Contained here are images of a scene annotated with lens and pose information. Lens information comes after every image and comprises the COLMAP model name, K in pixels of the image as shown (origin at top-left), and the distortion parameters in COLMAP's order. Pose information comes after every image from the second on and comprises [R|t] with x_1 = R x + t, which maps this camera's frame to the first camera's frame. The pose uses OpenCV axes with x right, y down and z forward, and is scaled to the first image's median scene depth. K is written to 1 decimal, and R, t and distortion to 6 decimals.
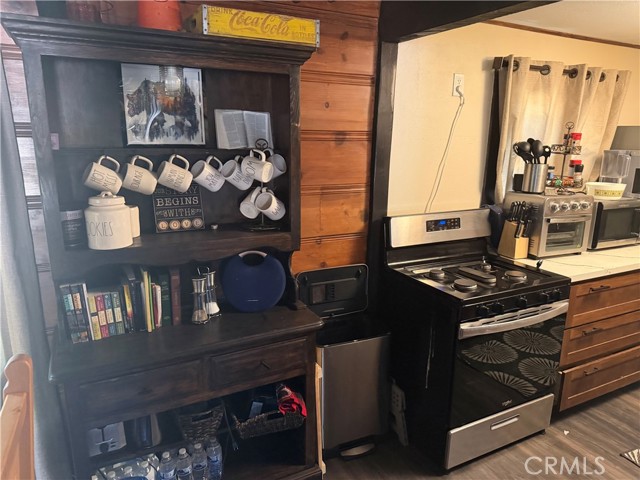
lens RADIAL K [[452.5, 0, 323.1], [0, 452.5, 243.2], [0, 0, 1]] dist [0.032356, -0.044833]
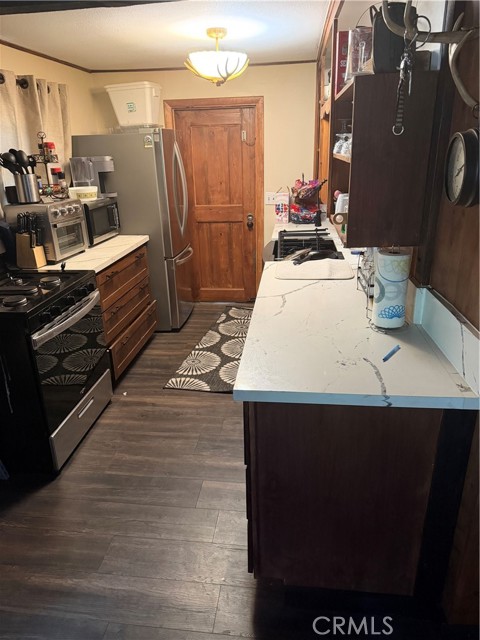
lens RADIAL K [[452.5, 0, 239.8], [0, 452.5, 323.1], [0, 0, 1]] dist [0.032356, -0.044833]
pose [[0.552827, -0.331091, 0.764697, -0.168227], [0.231530, 0.942574, 0.240726, 0.009274], [-0.800485, 0.043971, 0.597738, 0.001098]]
